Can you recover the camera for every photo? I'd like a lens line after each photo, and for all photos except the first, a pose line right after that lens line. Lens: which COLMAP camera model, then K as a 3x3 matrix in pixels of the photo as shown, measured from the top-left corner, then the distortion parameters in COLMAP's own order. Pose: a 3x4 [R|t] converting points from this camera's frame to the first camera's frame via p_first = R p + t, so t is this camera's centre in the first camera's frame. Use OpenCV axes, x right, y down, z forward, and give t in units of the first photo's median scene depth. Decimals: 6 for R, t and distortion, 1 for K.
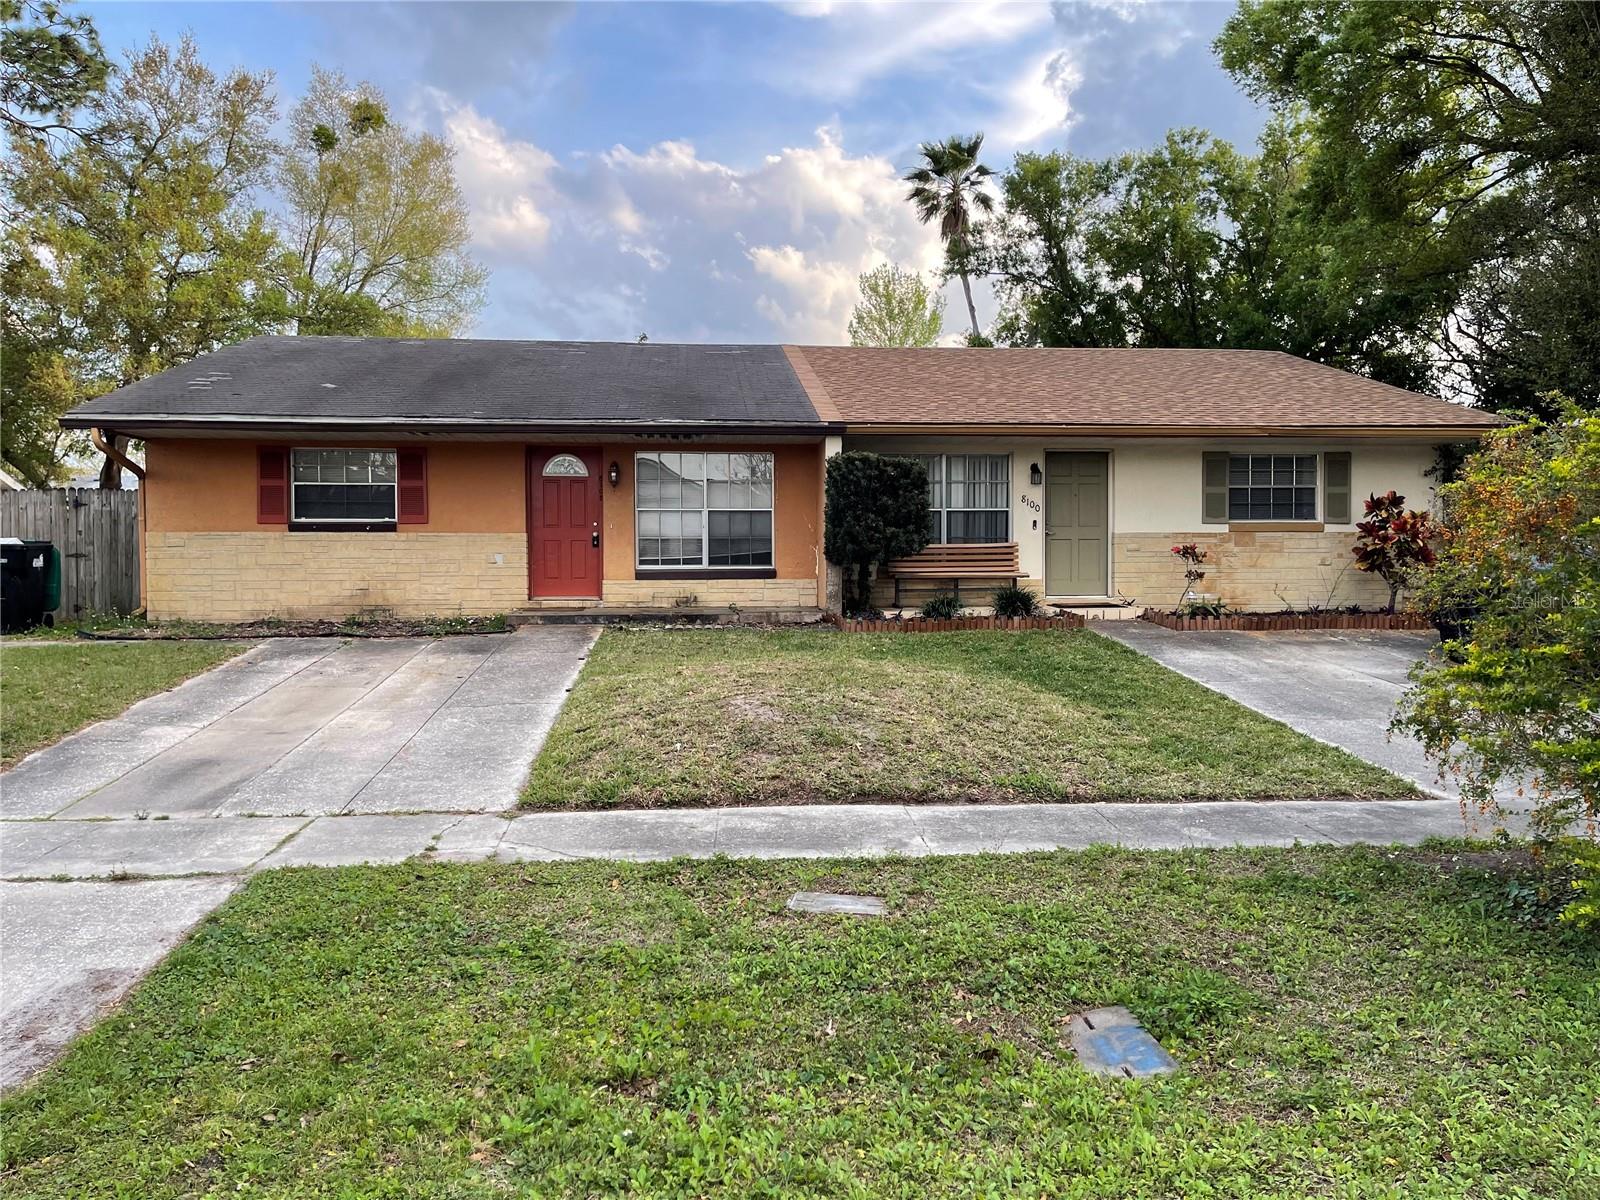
lens RADIAL K [[1200.1, 0, 800.0], [0, 1200.1, 600.0], [0, 0, 1]] dist [0.023359, -0.004683]
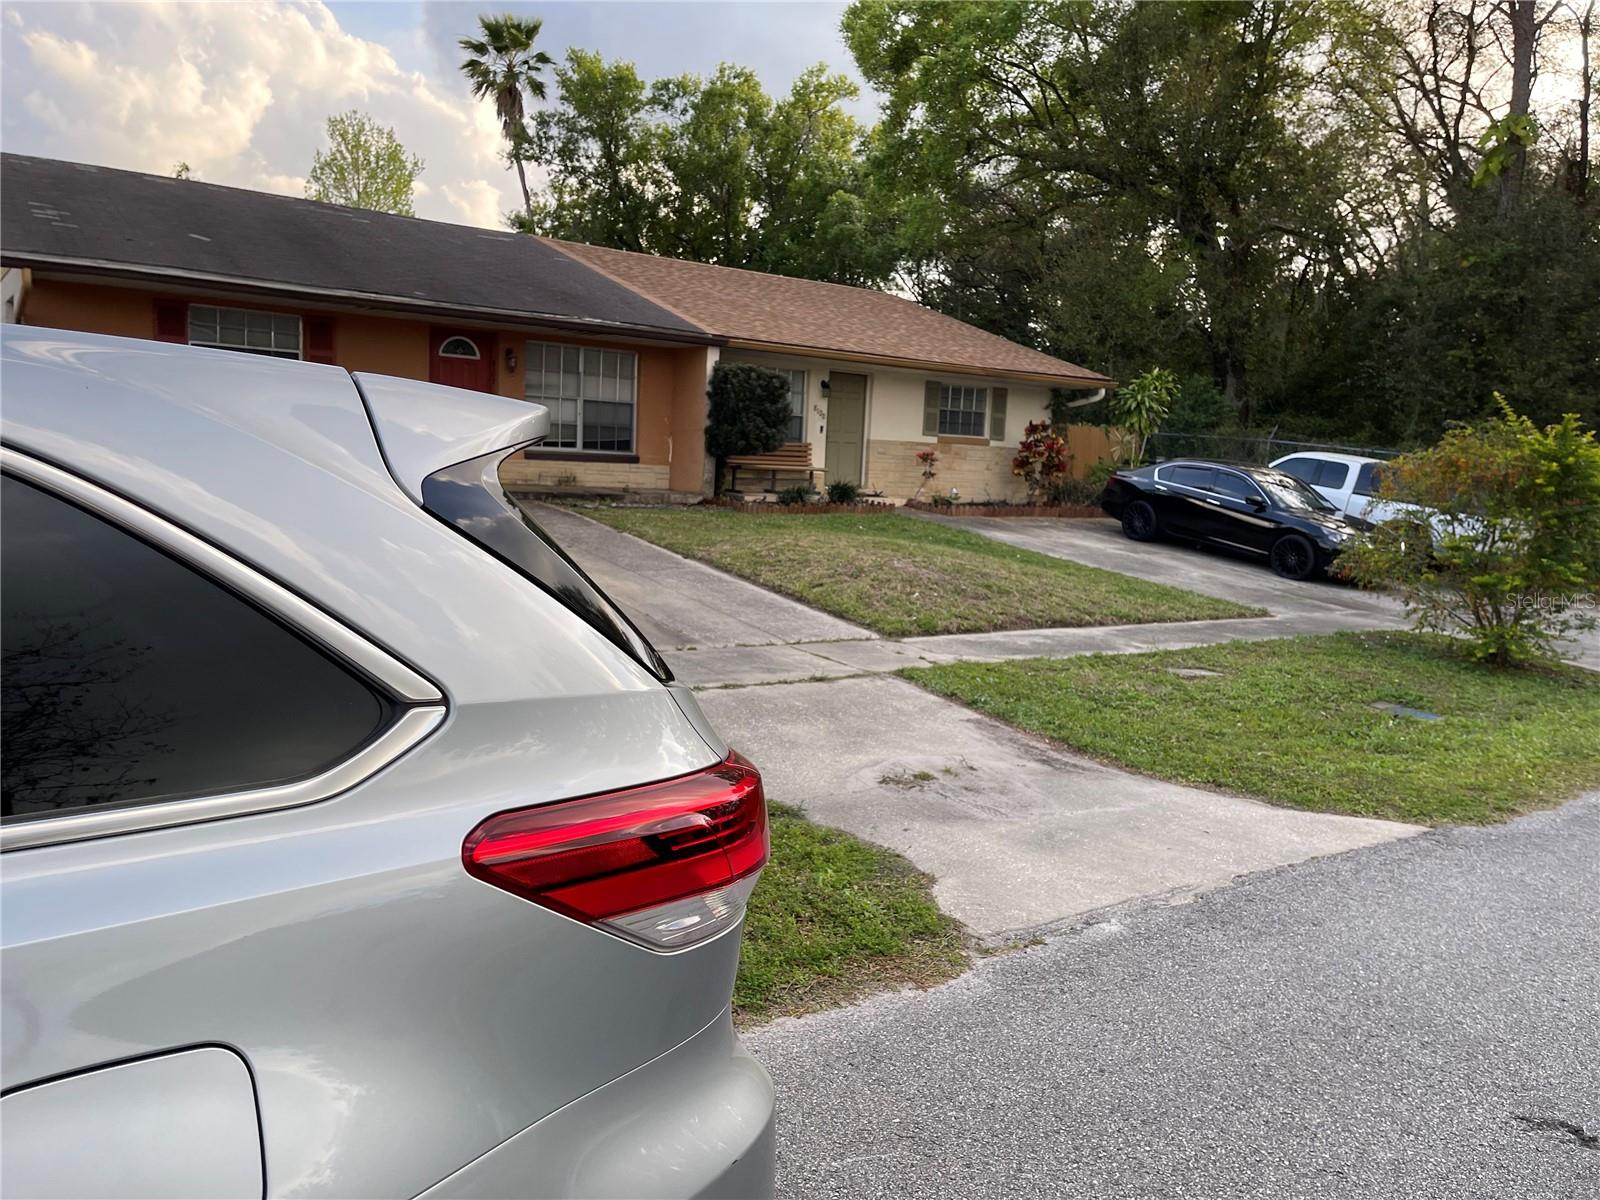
lens RADIAL K [[1199.5, 0, 797.5], [0, 1199.5, 572.9], [0, 0, 1]] dist [0.062905, -0.001117]
pose [[0.857475, -0.004301, 0.514507, -0.483544], [-0.036939, 0.996870, 0.069895, 0.000511], [-0.513198, -0.078938, 0.854633, -0.077424]]
